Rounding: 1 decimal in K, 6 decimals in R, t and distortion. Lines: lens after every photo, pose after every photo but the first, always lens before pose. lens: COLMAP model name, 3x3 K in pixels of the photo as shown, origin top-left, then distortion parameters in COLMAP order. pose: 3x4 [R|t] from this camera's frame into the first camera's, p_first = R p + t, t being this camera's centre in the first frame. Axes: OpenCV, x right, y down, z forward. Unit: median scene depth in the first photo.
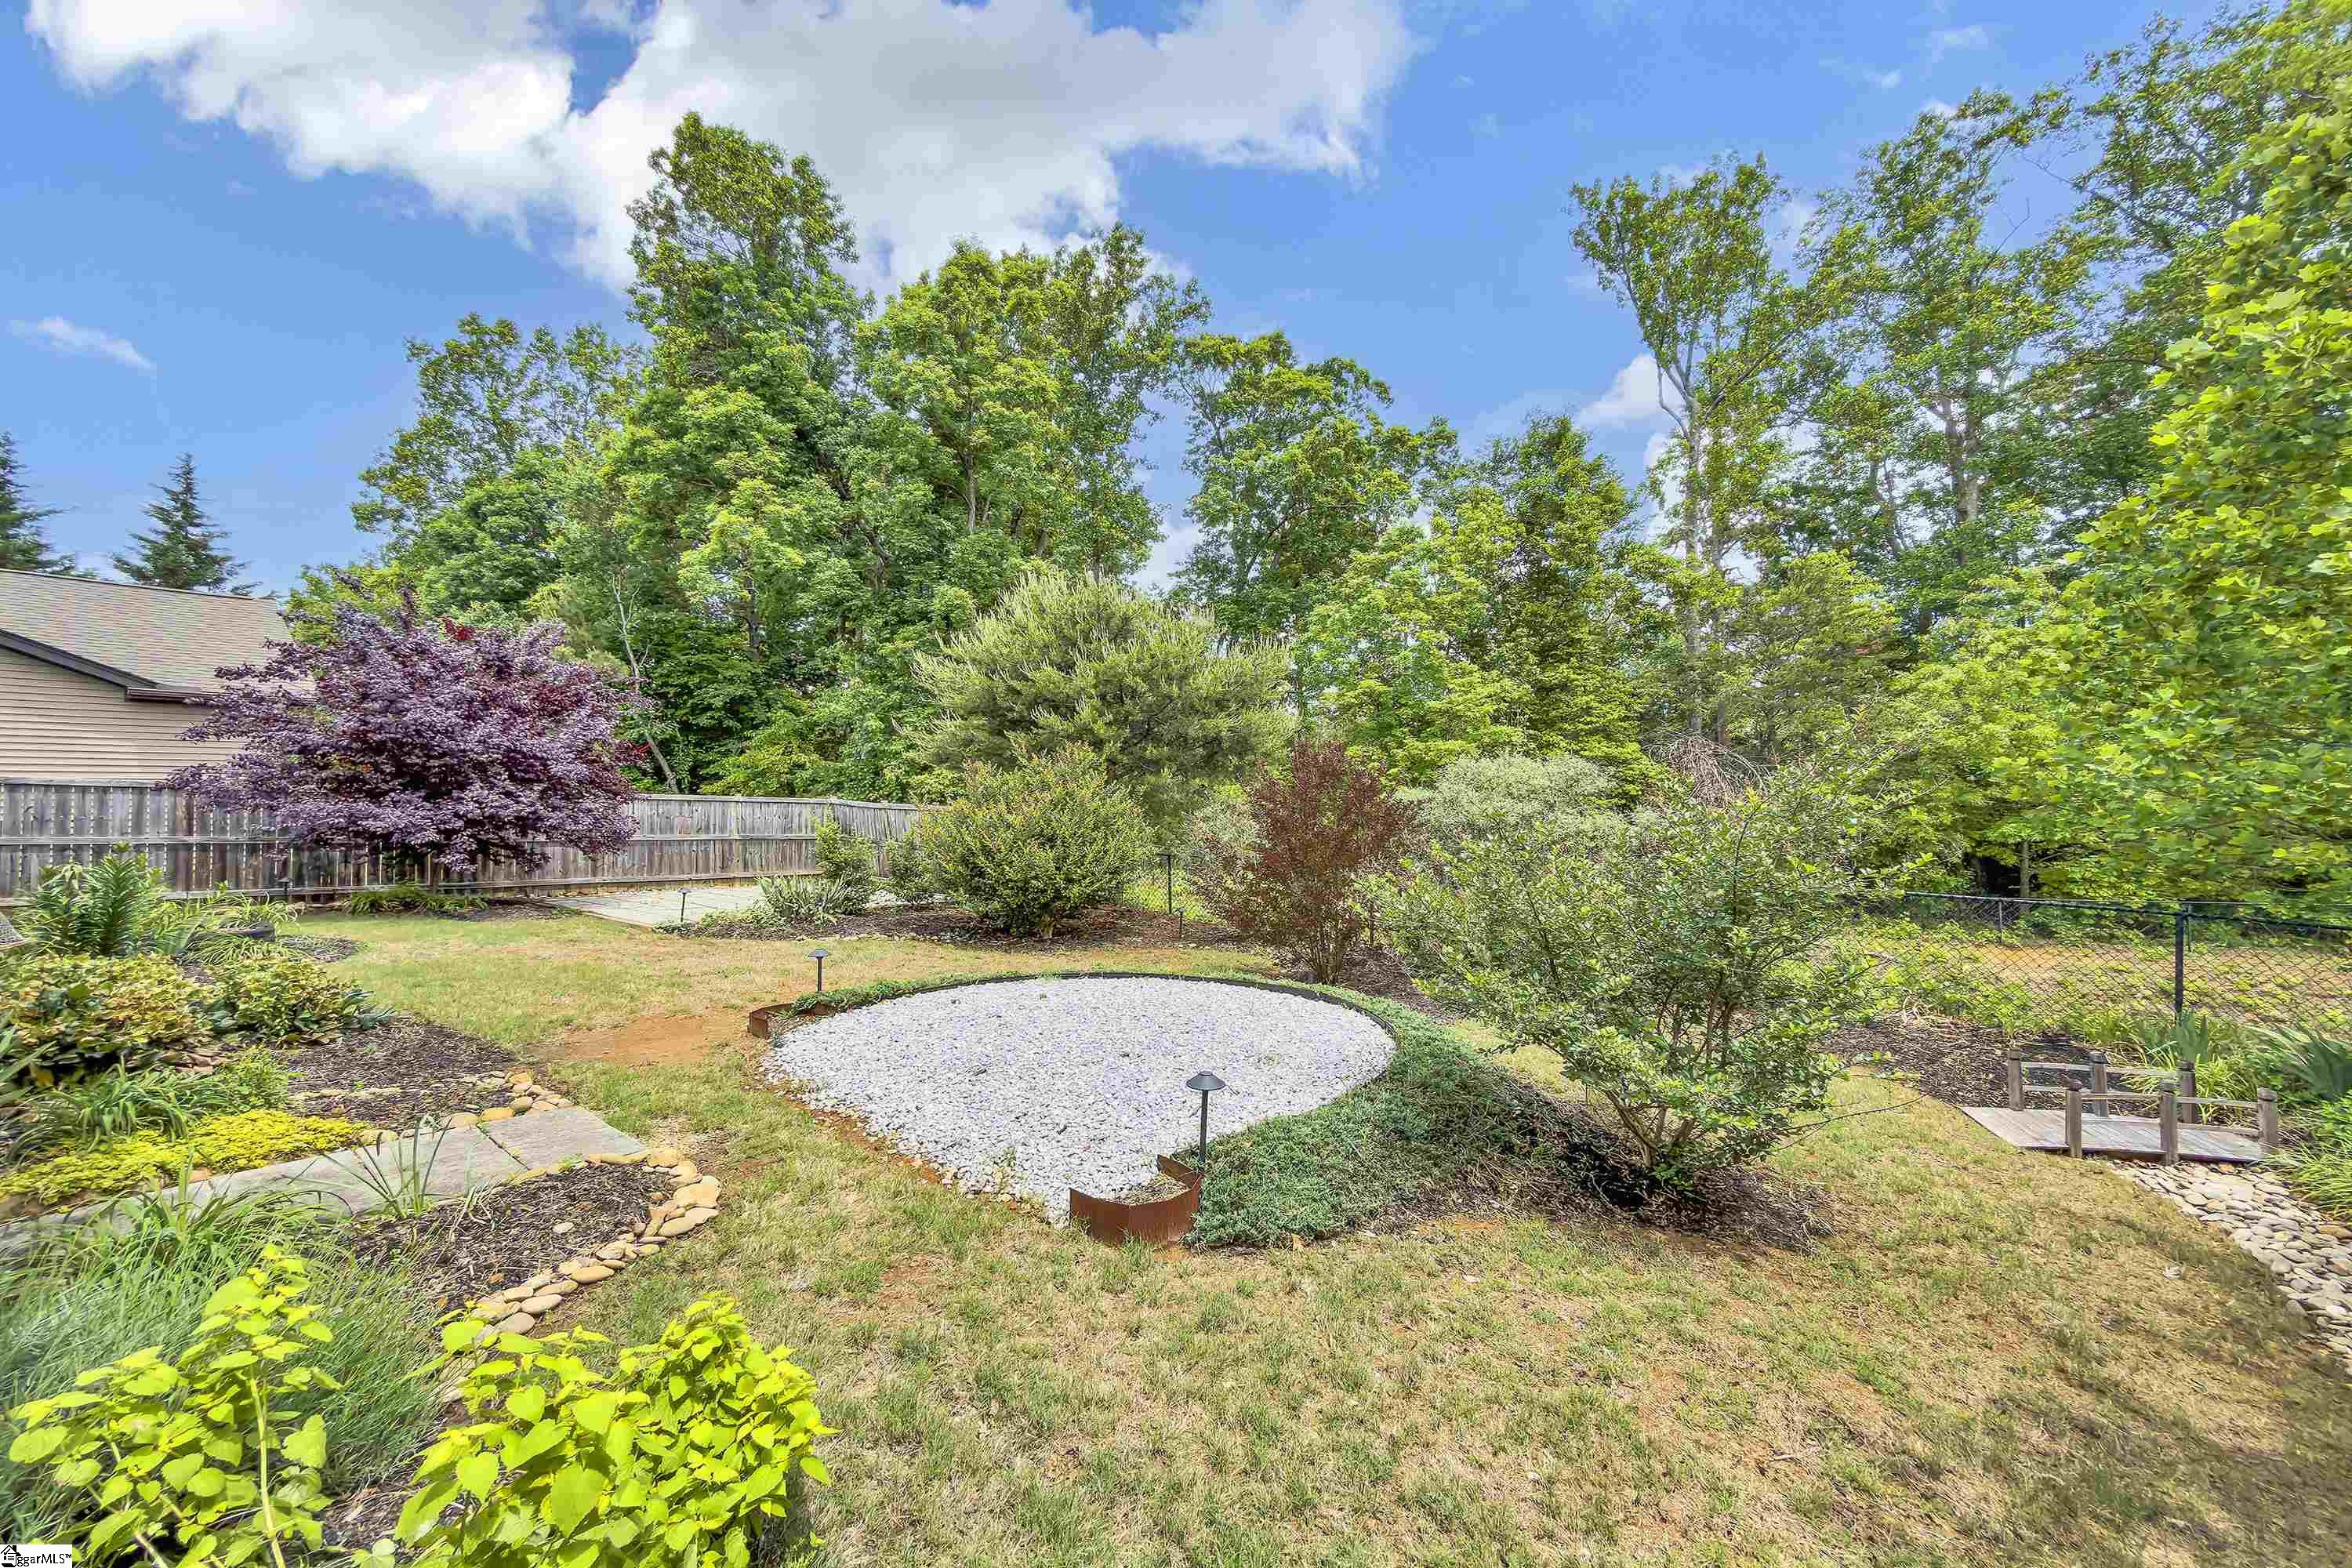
lens RADIAL K [[947.3, 0, 1176.0], [0, 947.3, 784.0], [0, 0, 1]] dist [-0.000749, -0.000625]
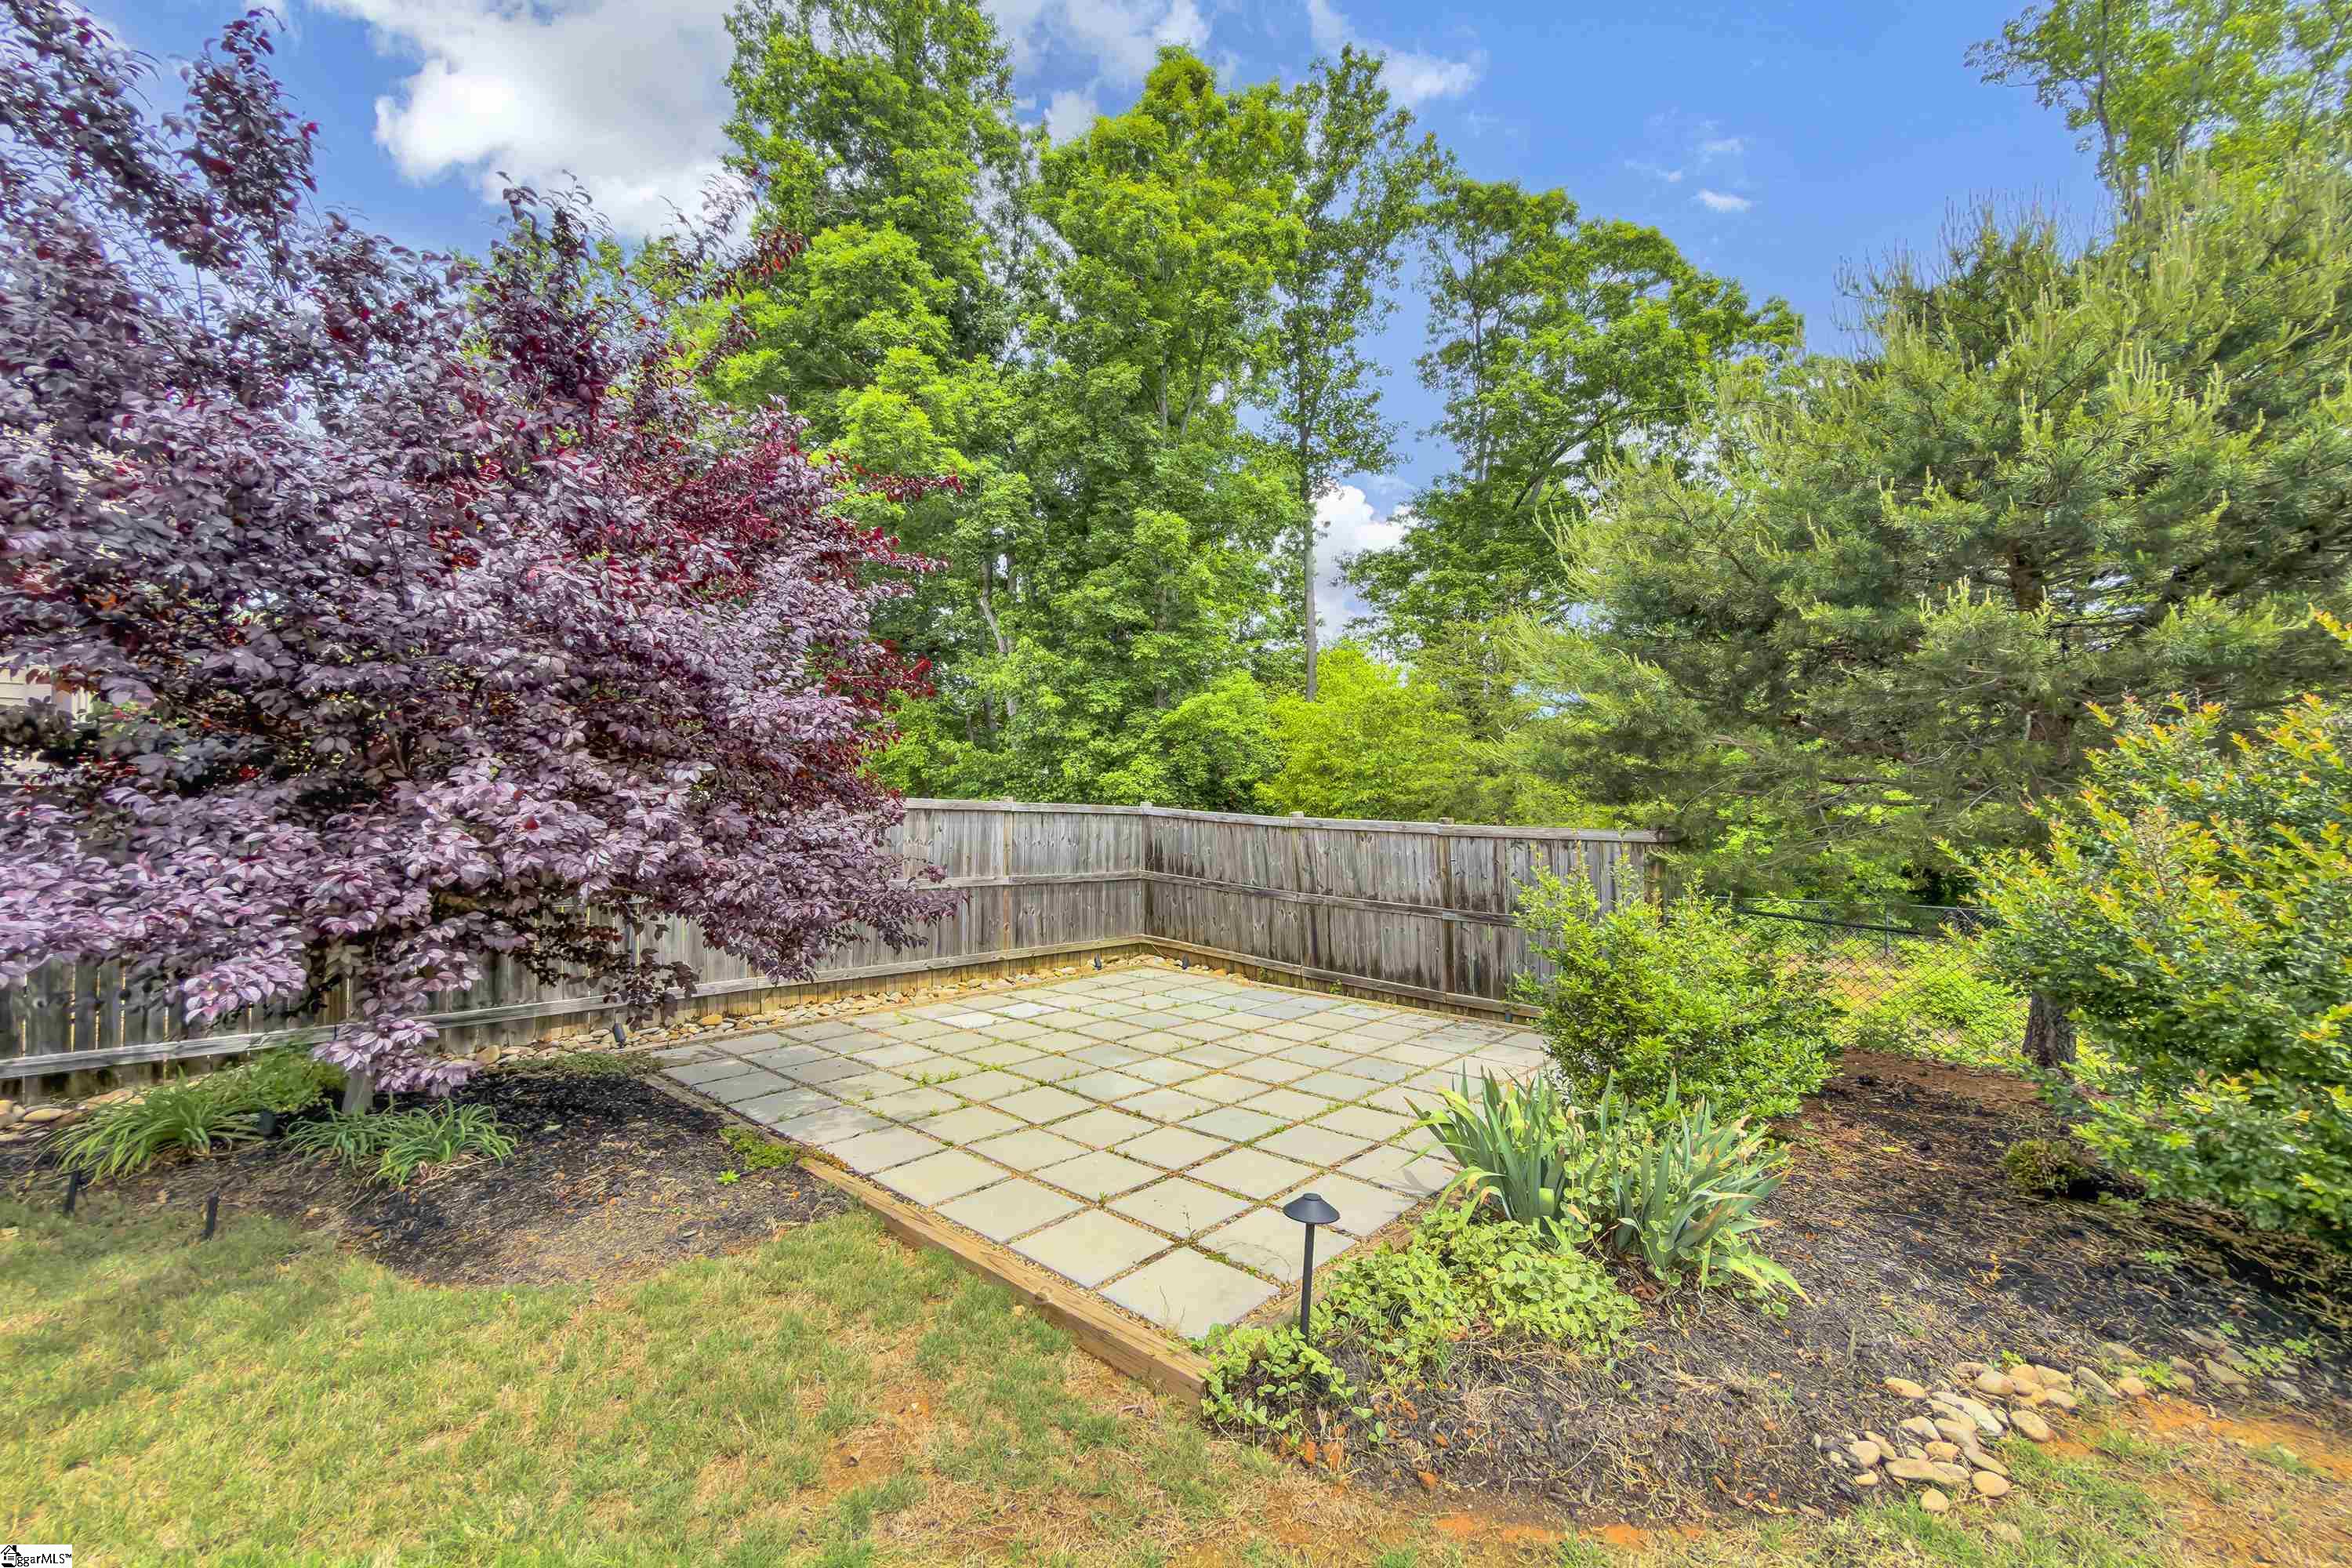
lens RADIAL K [[950.0, 0, 1176.0], [0, 950.0, 784.0], [0, 0, 1]] dist [0.008139, 0.000129]
pose [[0.999165, 0.009185, -0.039814, -0.272020], [-0.009299, 0.999953, -0.002684, 0.003165], [0.039788, 0.003052, 0.999203, 0.379212]]
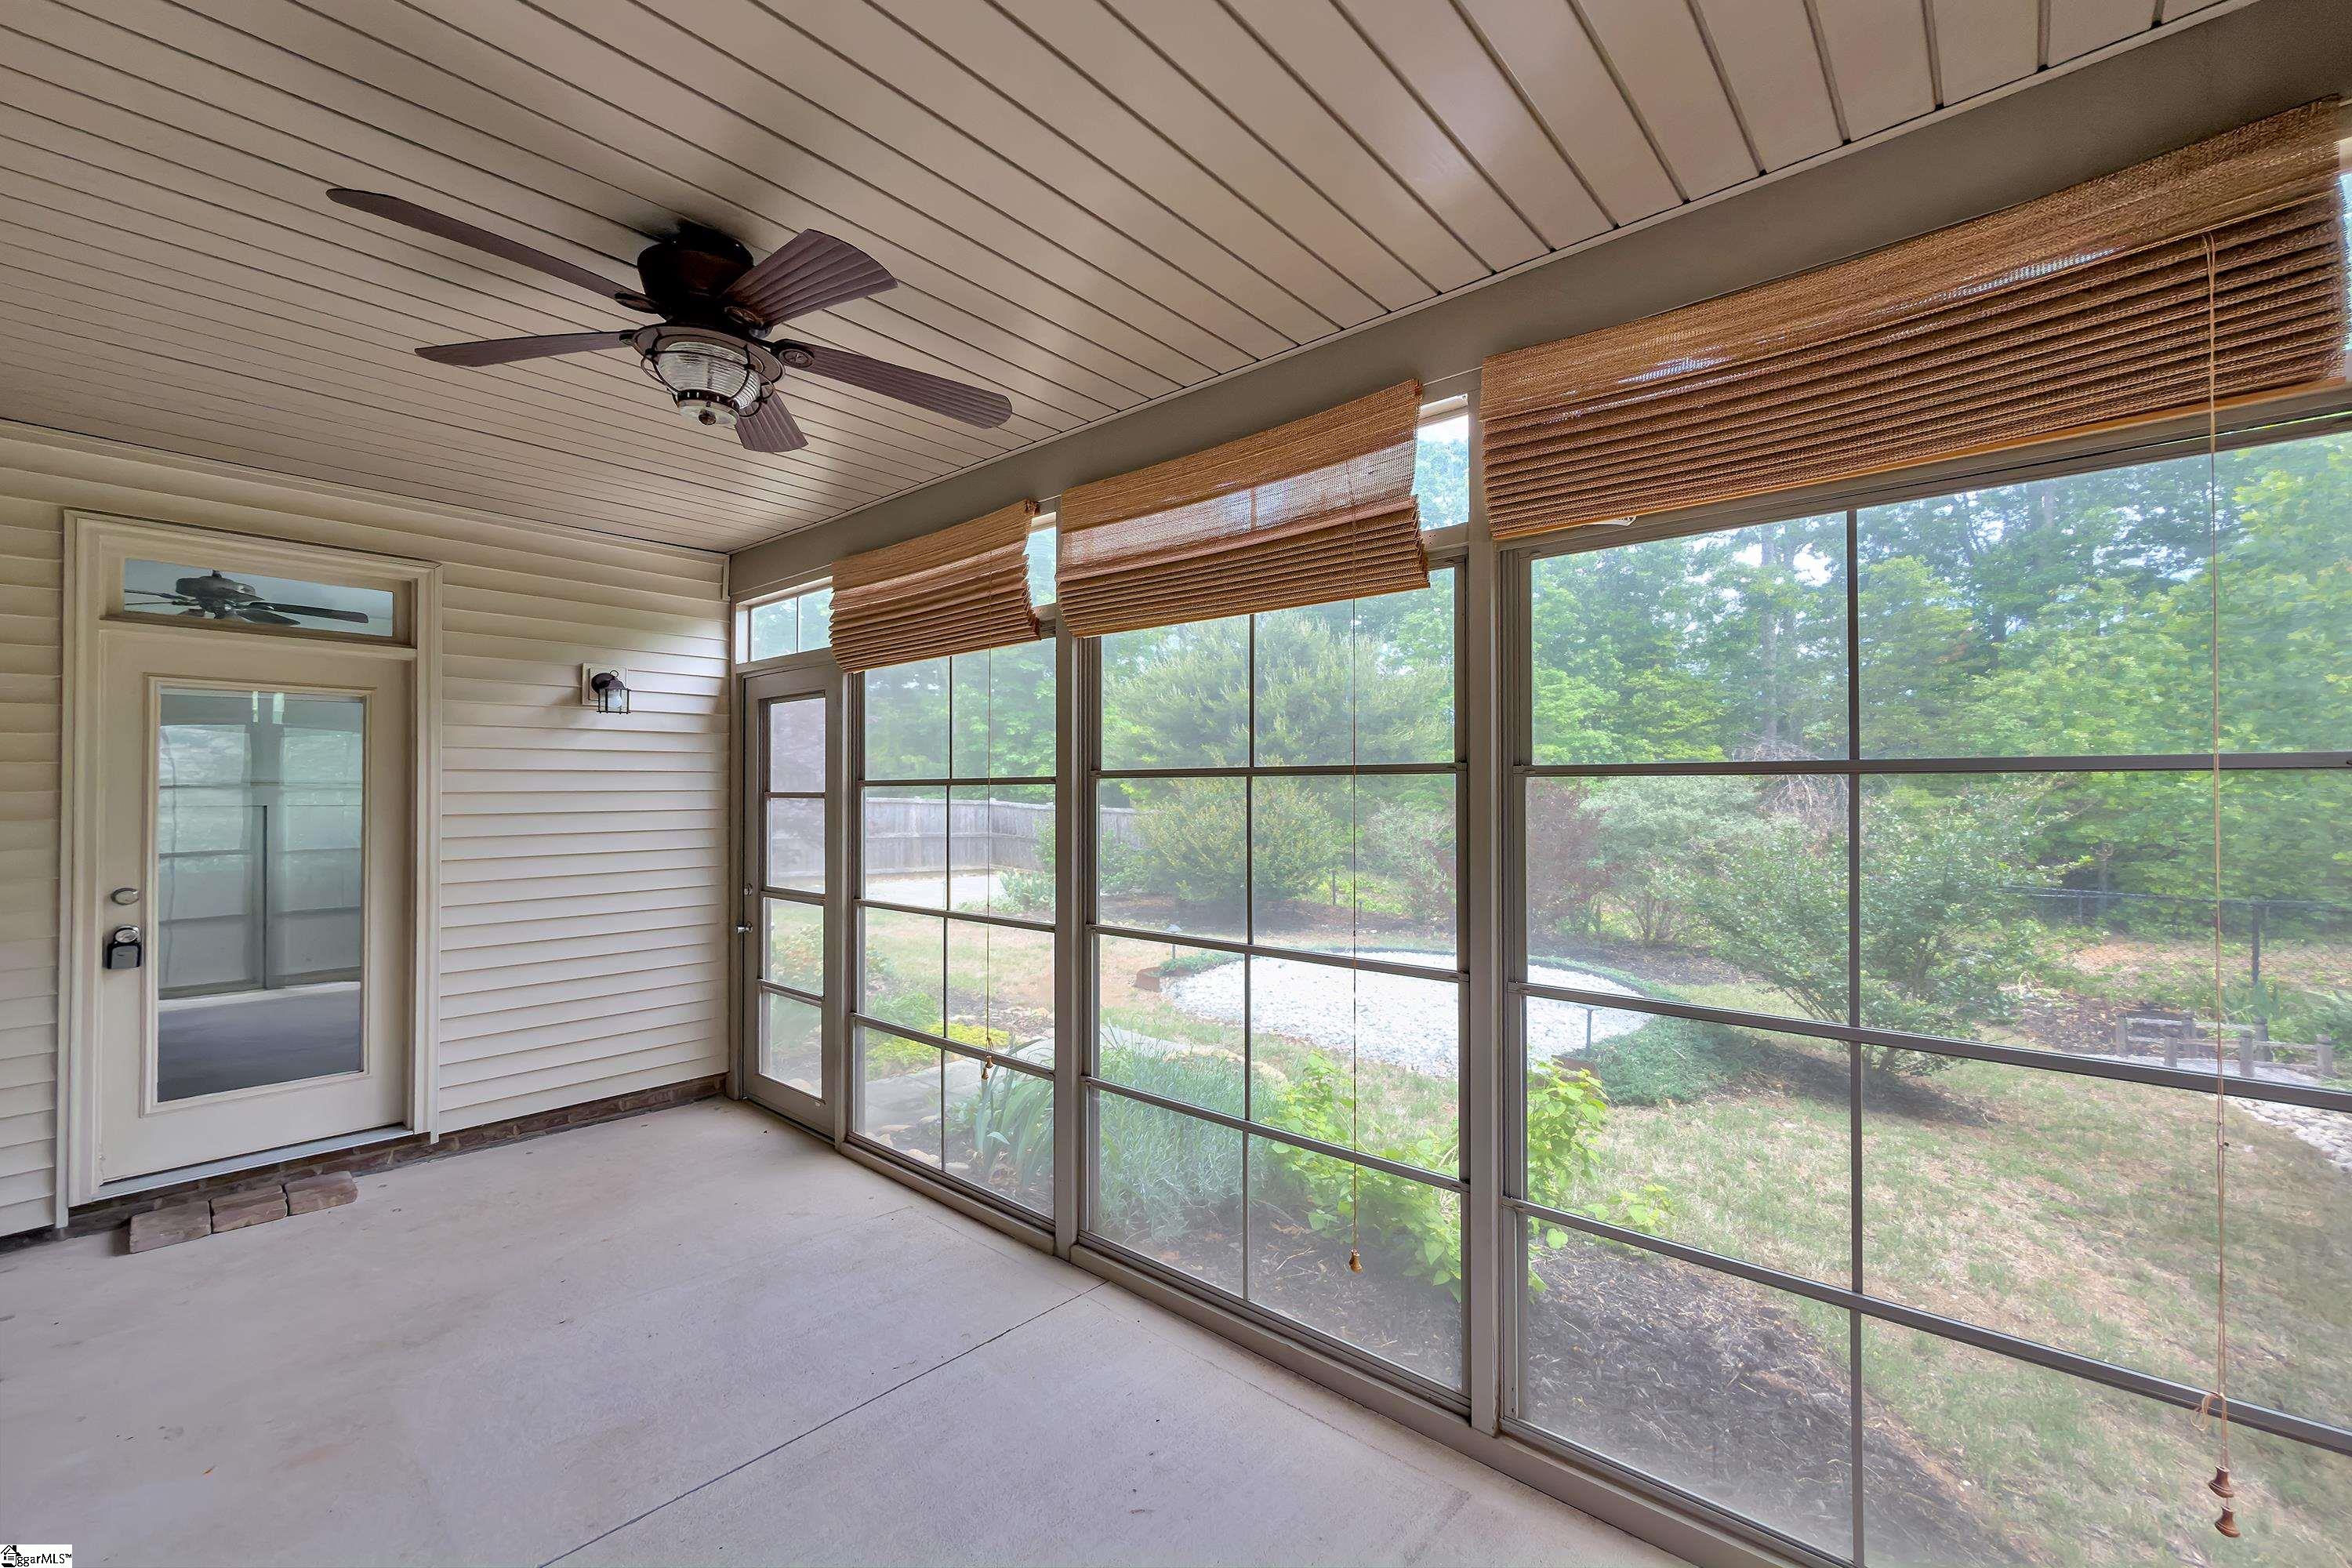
lens RADIAL K [[961.6, 0, 1176.0], [0, 961.6, 784.0], [0, 0, 1]] dist [-0.000613, 0.000022]
pose [[0.999555, 0.000724, -0.029826, -0.097117], [-0.000575, 0.999987, 0.005001, -0.007844], [0.029829, -0.004982, 0.999543, -0.092193]]
